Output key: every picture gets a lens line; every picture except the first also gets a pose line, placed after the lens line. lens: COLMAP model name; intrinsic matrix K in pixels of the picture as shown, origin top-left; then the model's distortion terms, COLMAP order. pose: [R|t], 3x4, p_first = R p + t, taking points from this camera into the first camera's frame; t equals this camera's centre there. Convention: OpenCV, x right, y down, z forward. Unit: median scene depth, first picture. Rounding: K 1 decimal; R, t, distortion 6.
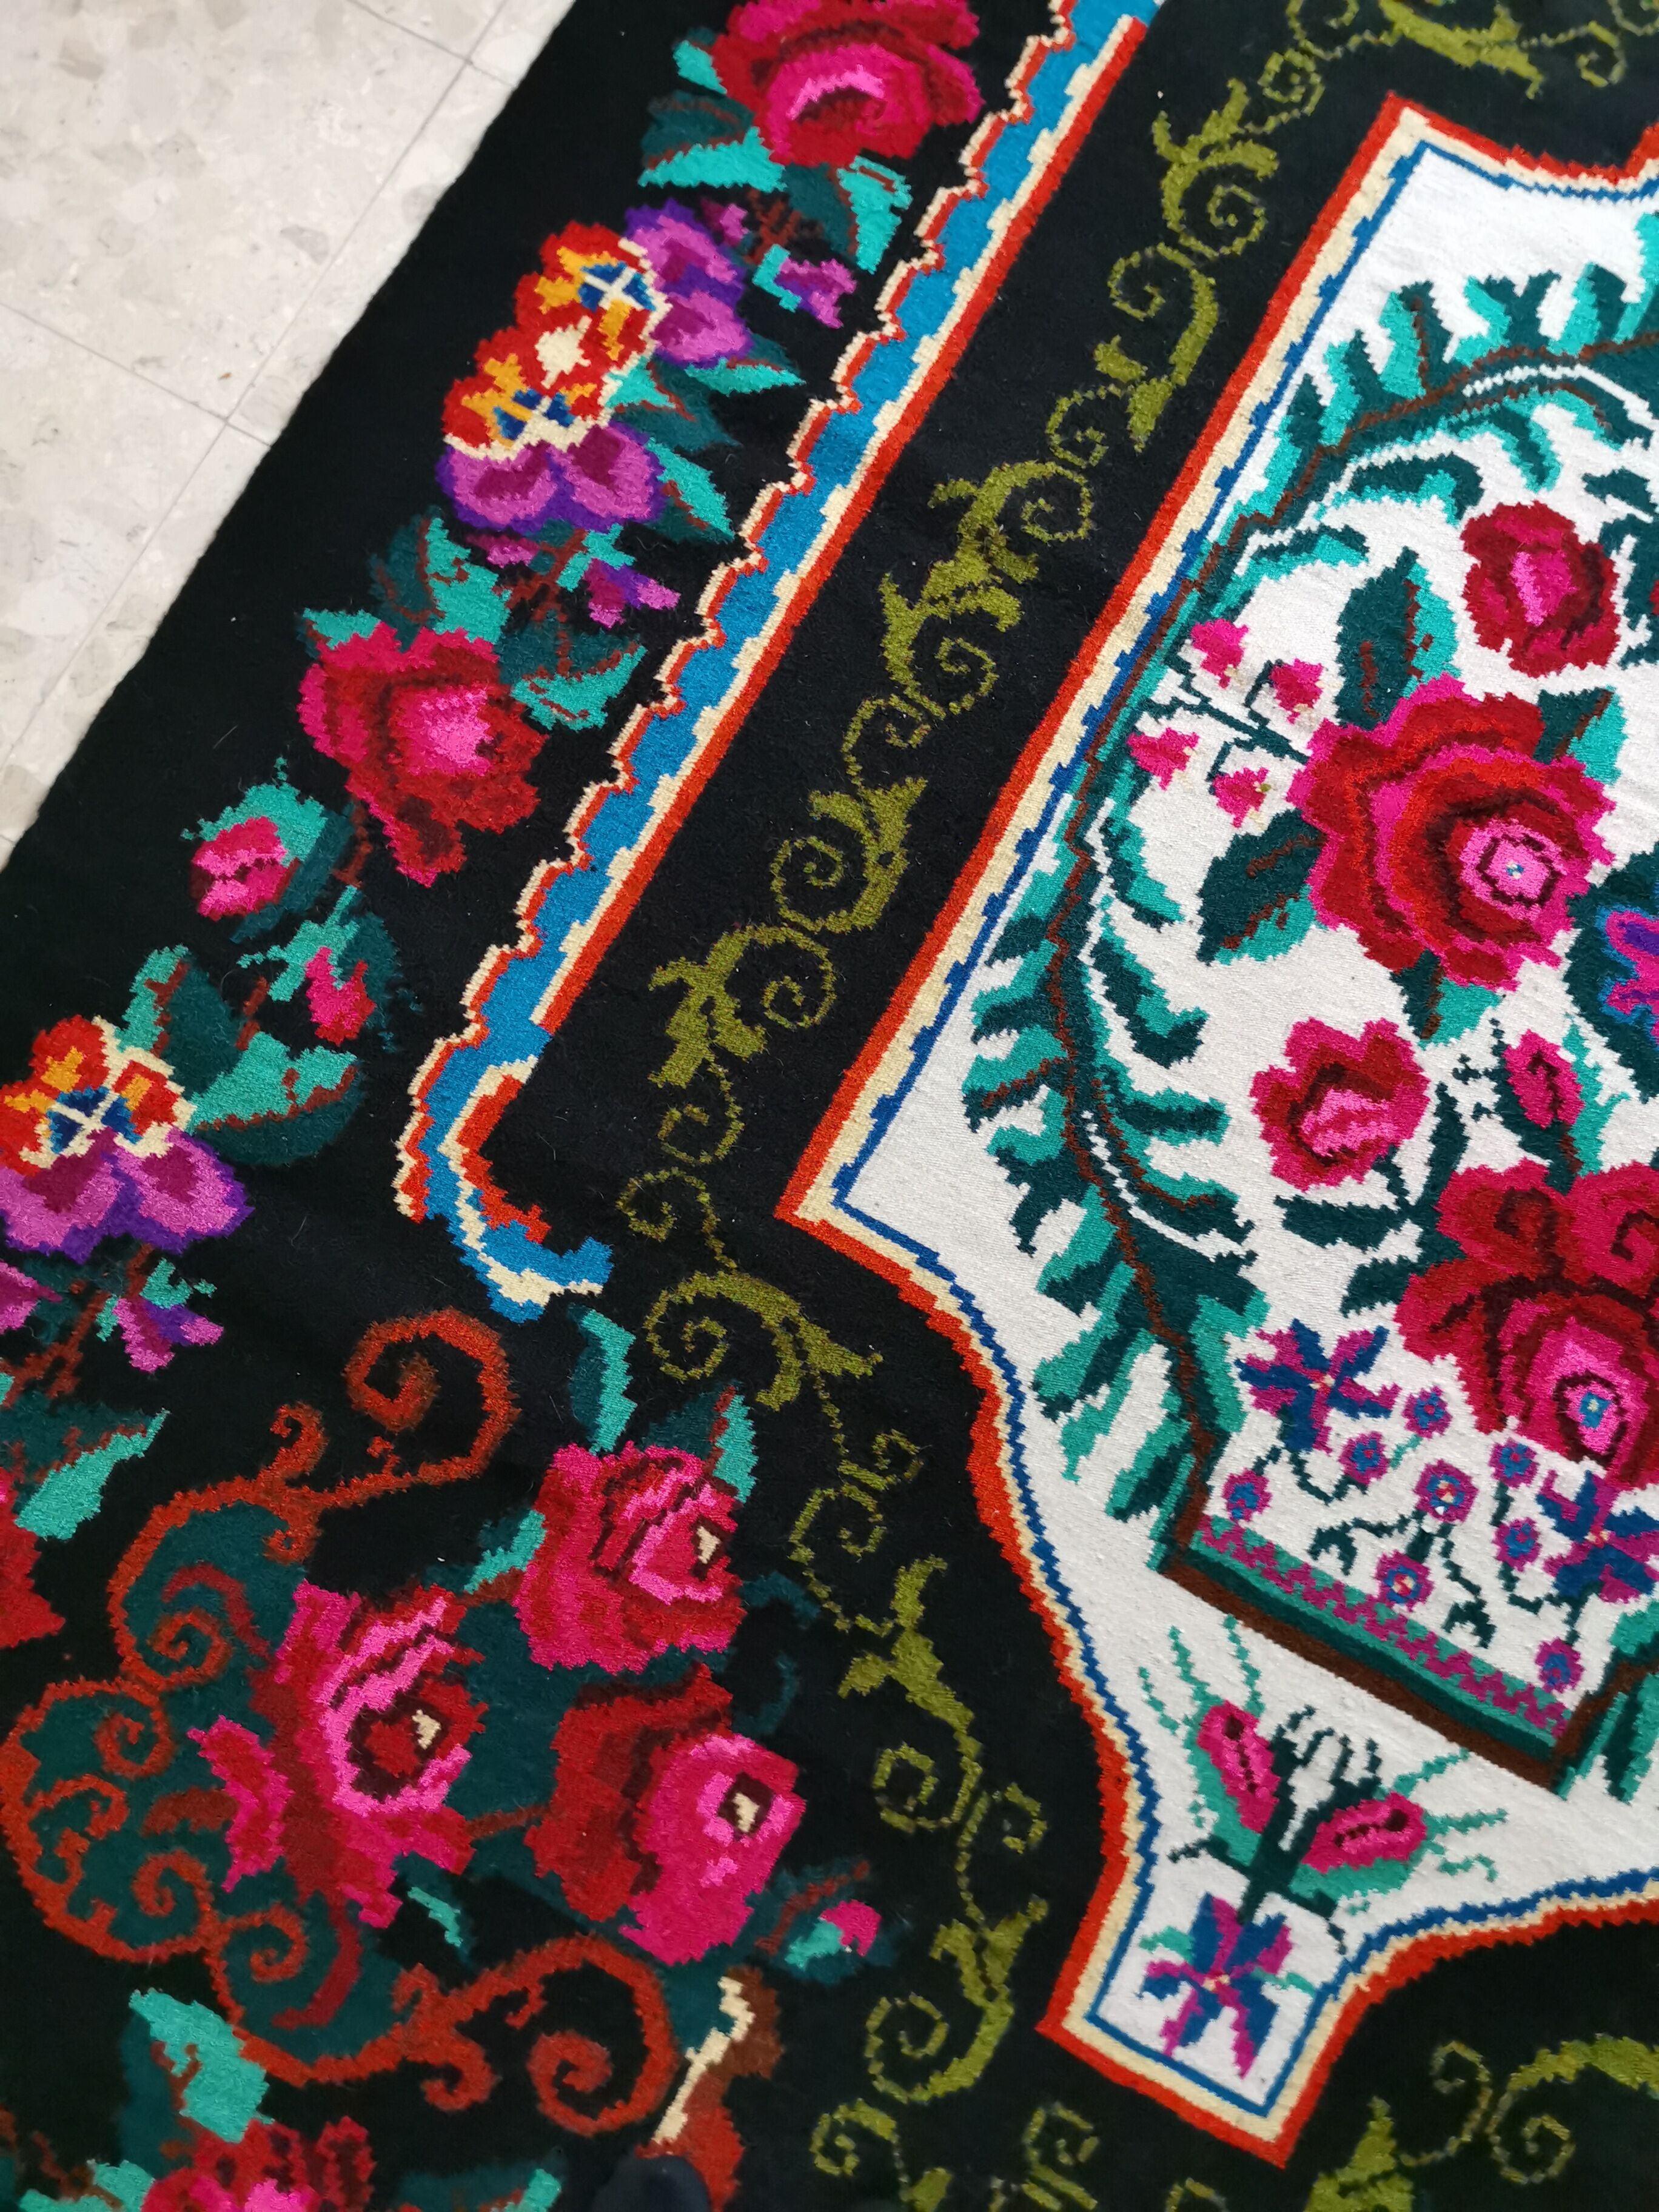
lens RADIAL K [[1711.8, 0, 830.9], [0, 1711.8, 1087.2], [0, 0, 1]] dist [0.065110, -0.100215]
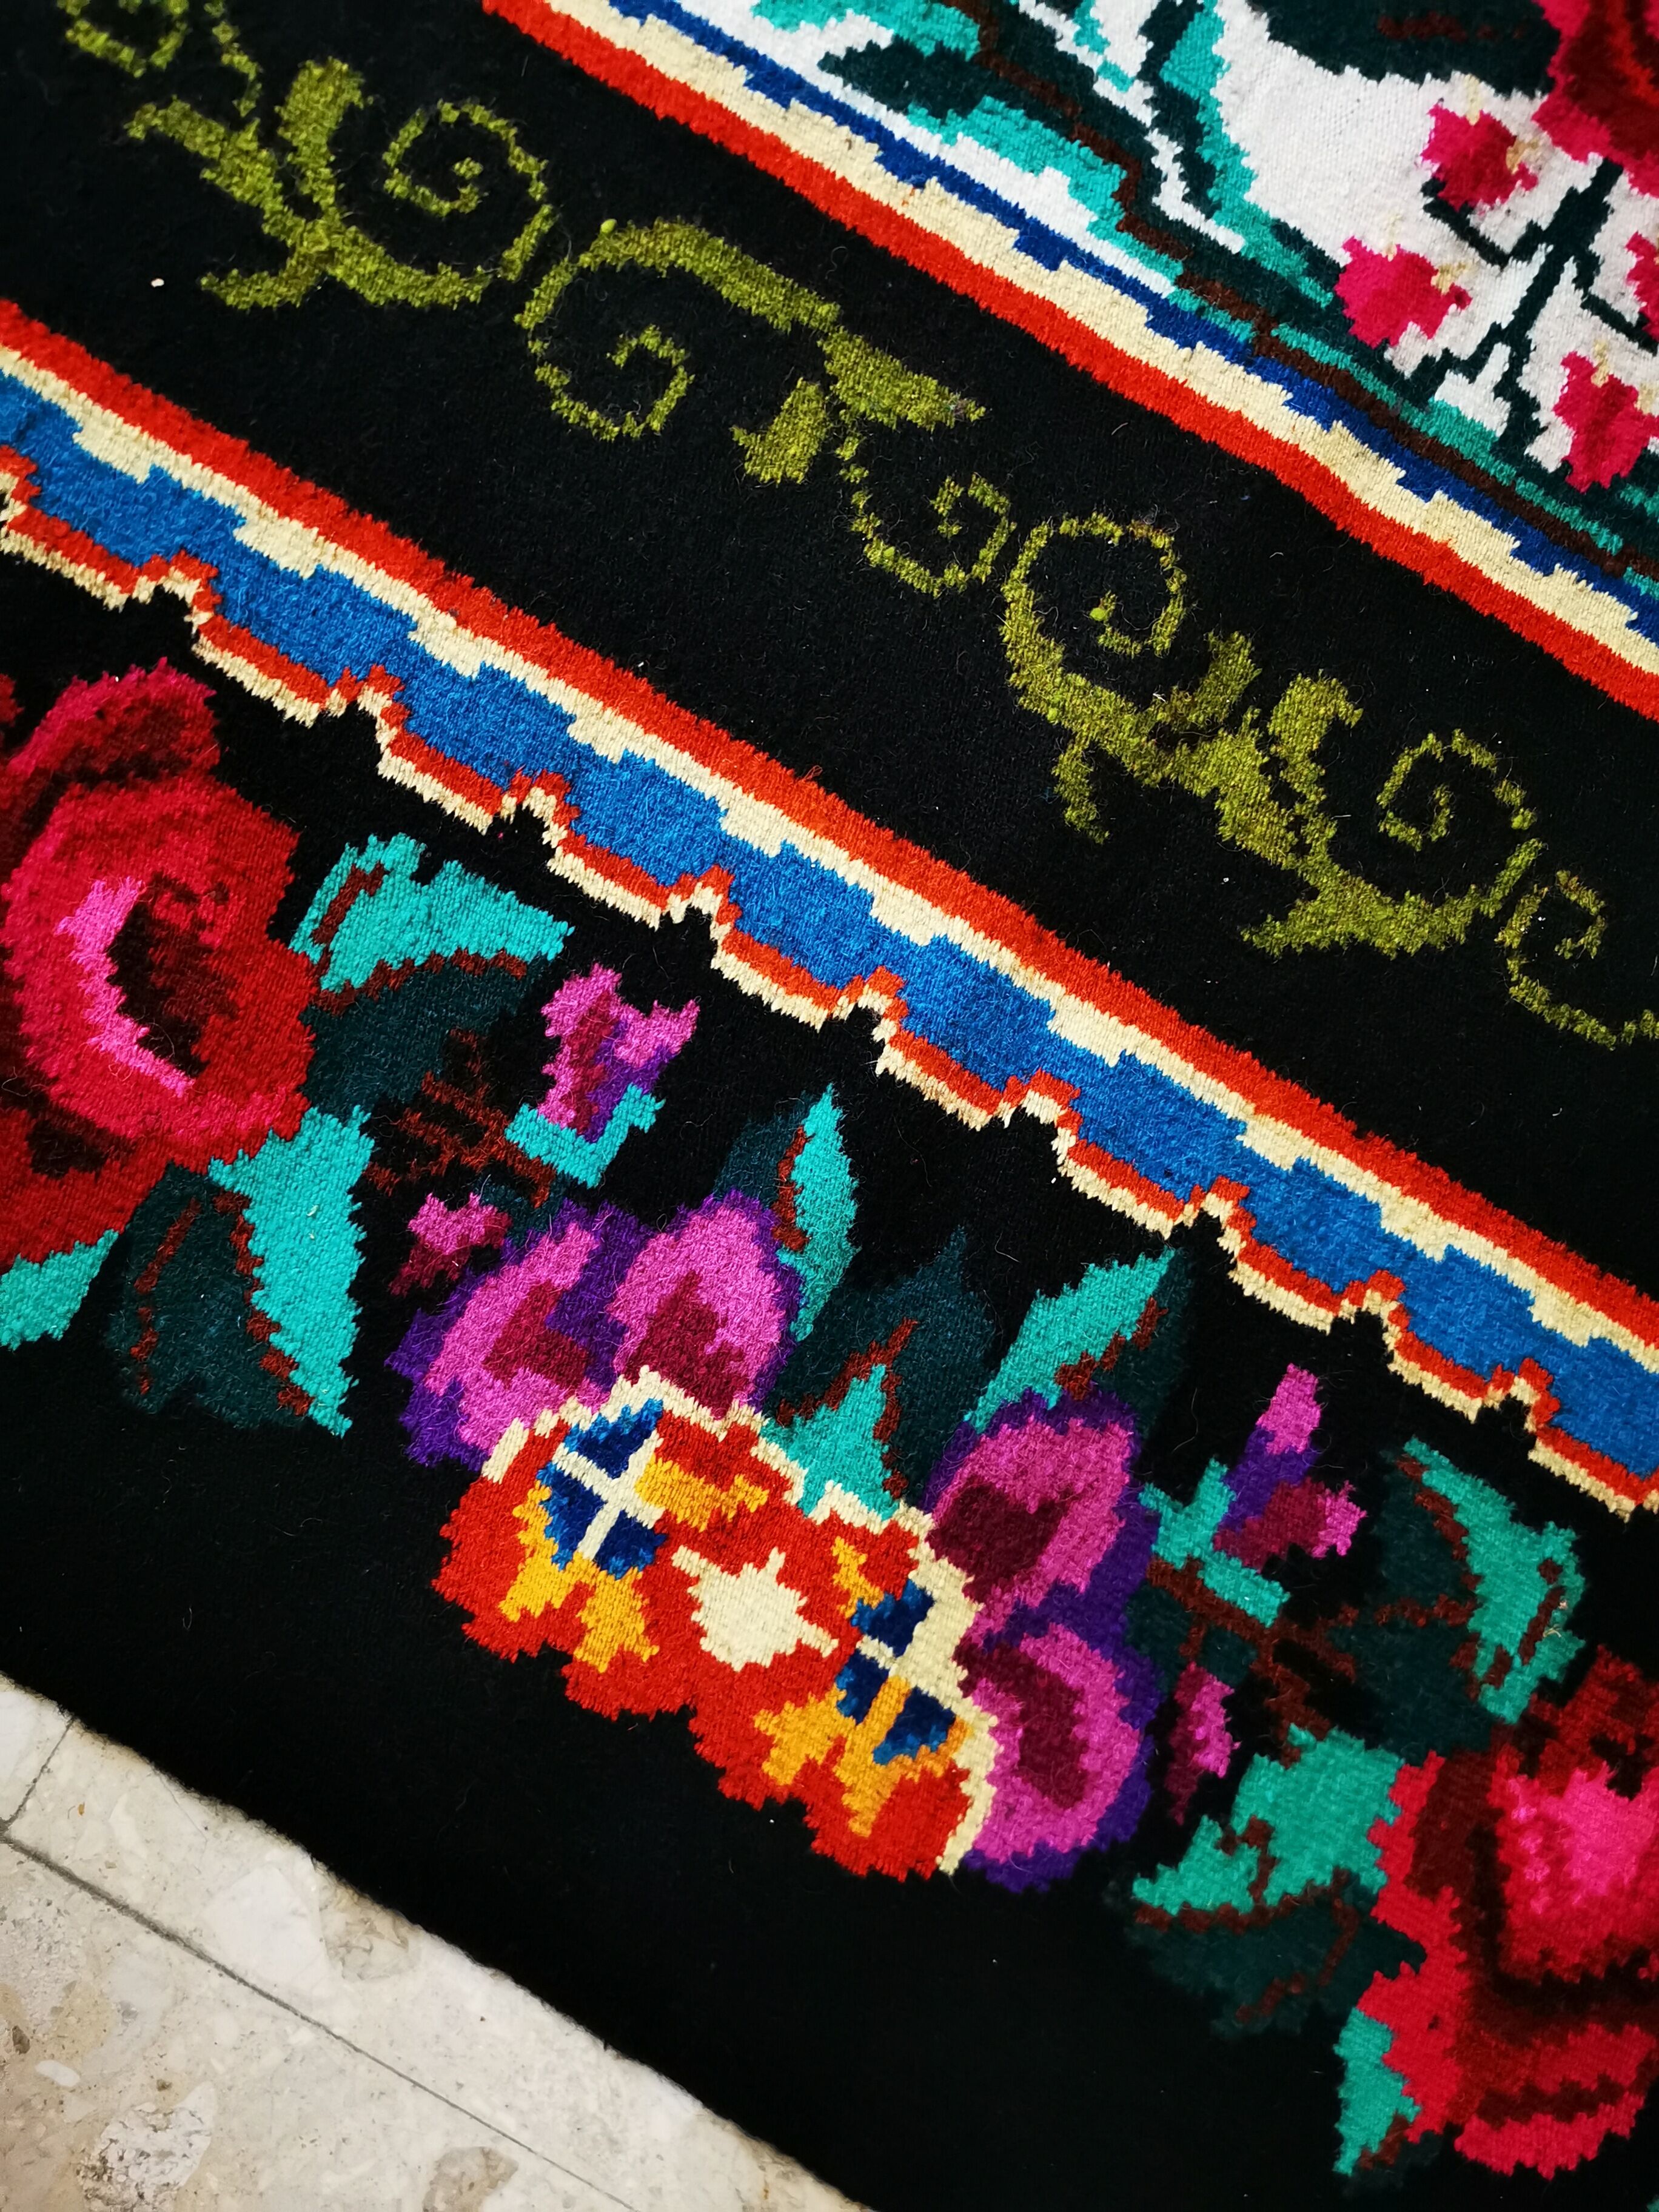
lens RADIAL K [[1711.8, 0, 830.9], [0, 1711.8, 1087.2], [0, 0, 1]] dist [0.065110, -0.100215]
pose [[0.042695, -0.997645, 0.053679, -0.044027], [0.972530, 0.053806, 0.226473, -0.554634], [-0.228828, 0.042535, 0.972537, 0.588482]]
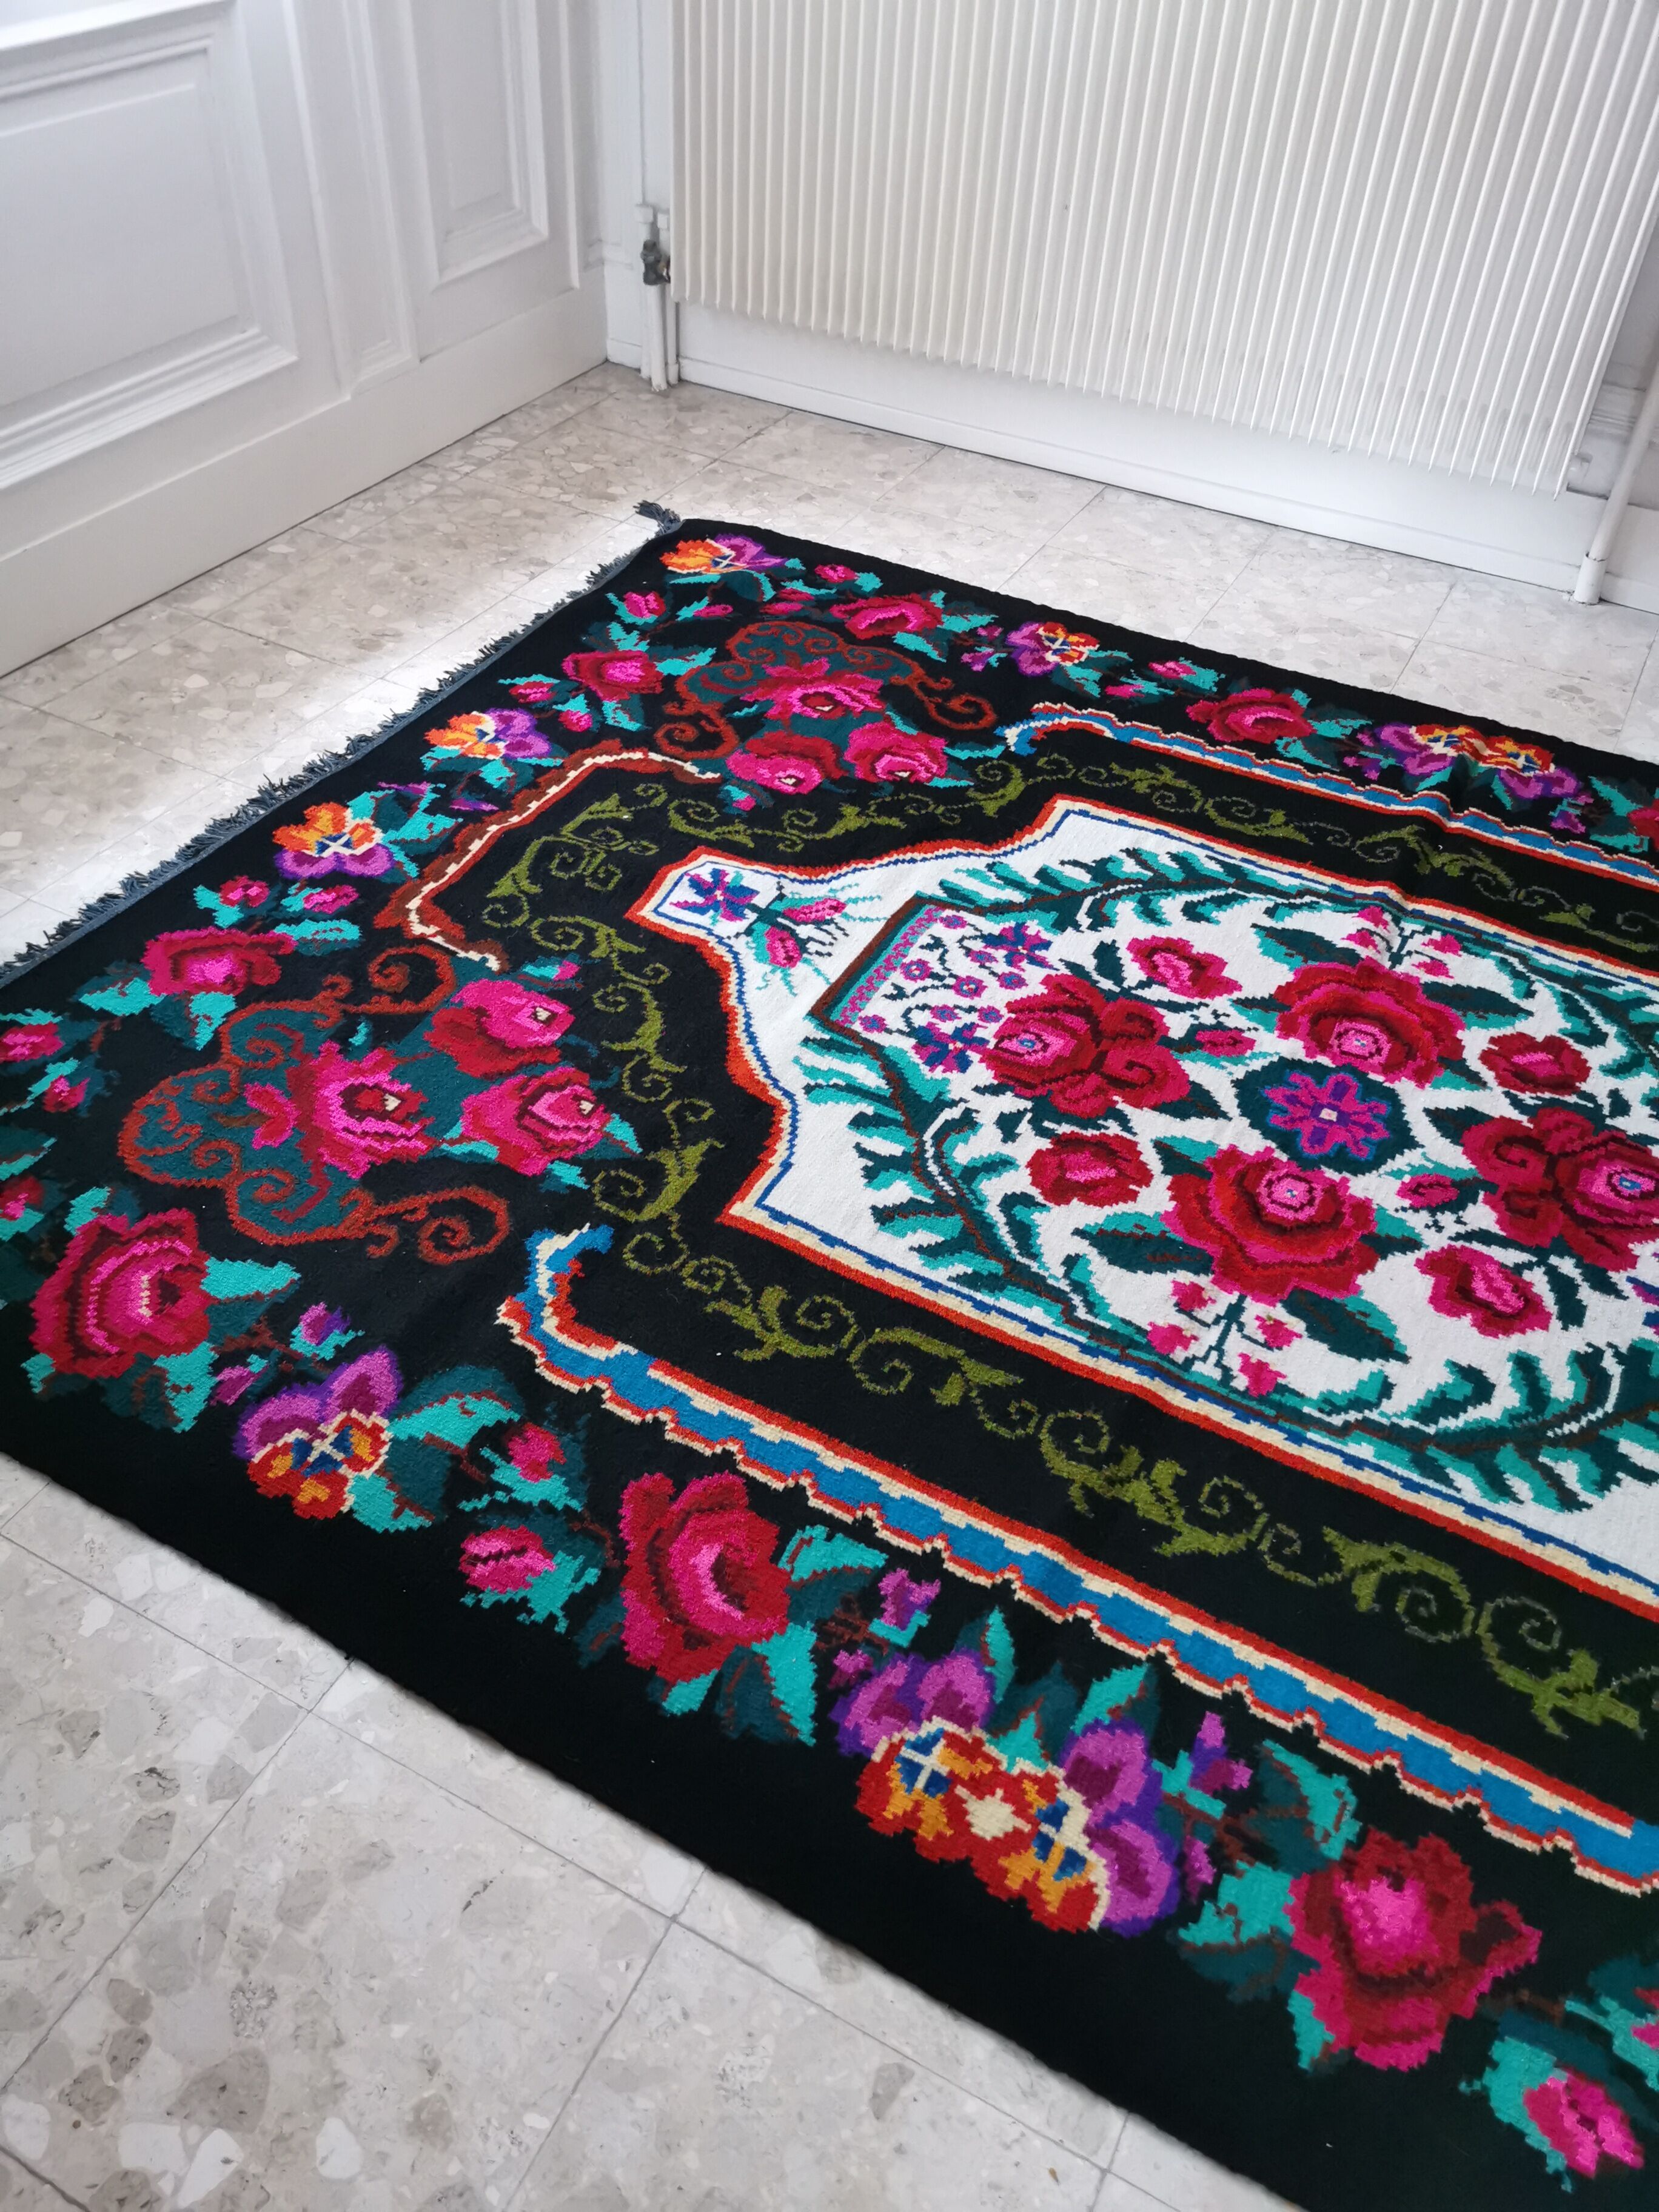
lens RADIAL K [[1693.6, 0, 829.5], [0, 1693.6, 1106.0], [0, 0, 1]] dist [0.018879, 0.057446]
pose [[-0.008012, -0.705524, 0.708640, -0.630285], [0.979462, 0.137241, 0.147711, -0.790702], [-0.201468, 0.695270, 0.689935, 0.003406]]
